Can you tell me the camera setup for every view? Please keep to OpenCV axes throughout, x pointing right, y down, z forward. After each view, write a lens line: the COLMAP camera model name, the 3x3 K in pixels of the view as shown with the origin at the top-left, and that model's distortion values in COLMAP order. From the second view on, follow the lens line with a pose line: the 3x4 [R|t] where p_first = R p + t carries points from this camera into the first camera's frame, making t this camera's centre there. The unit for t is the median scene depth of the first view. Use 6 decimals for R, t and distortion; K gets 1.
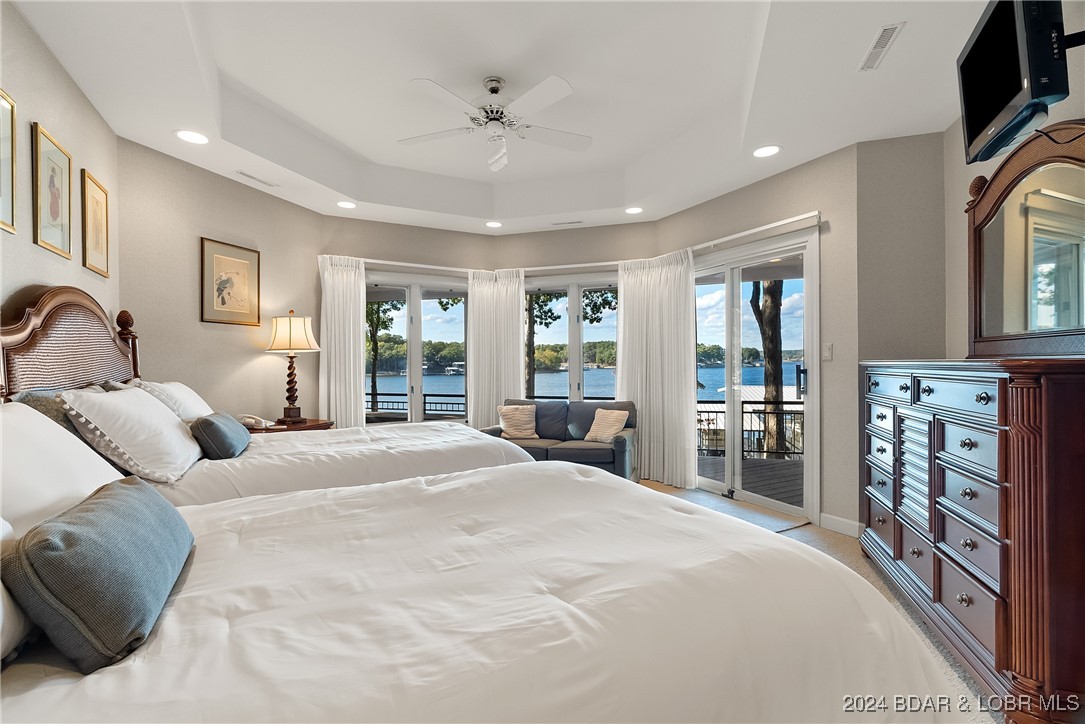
lens RADIAL K [[492.6, 0, 539.3], [0, 492.6, 362.5], [0, 0, 1]] dist [-0.011725, 0.004720]
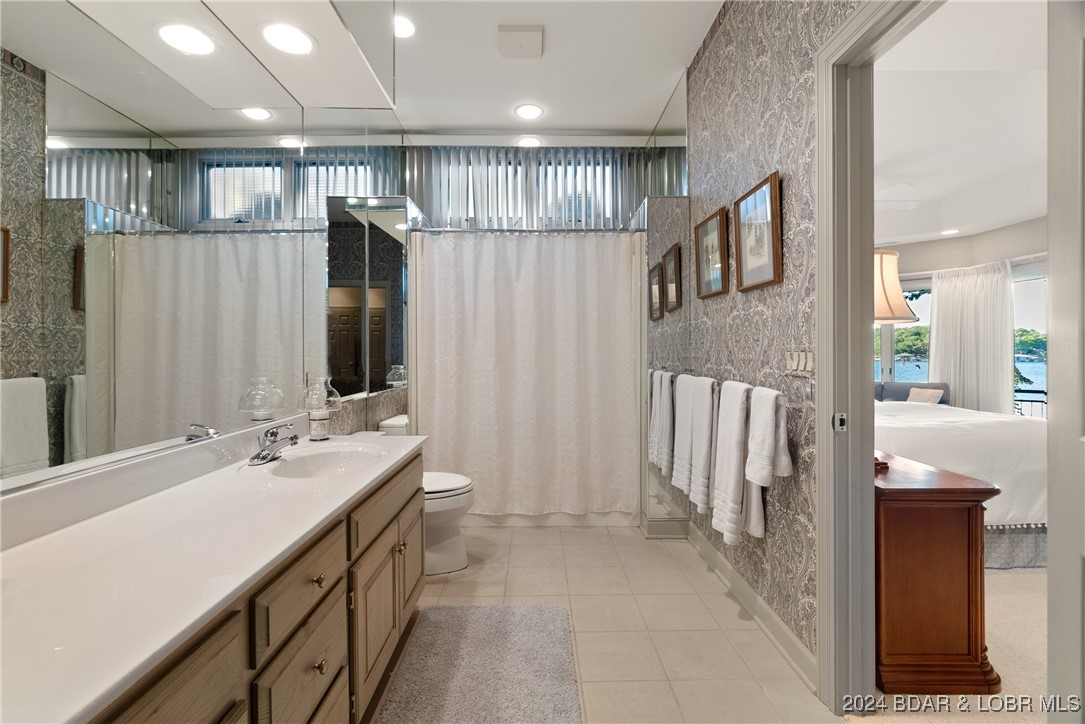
lens RADIAL K [[492.6, 0, 539.3], [0, 492.6, 362.5], [0, 0, 1]] dist [-0.011725, 0.004720]
pose [[0.894013, 0.009548, -0.447939, -0.182121], [0.001431, 0.999707, 0.024165, -0.006069], [0.448039, -0.022245, 0.893737, -0.594423]]
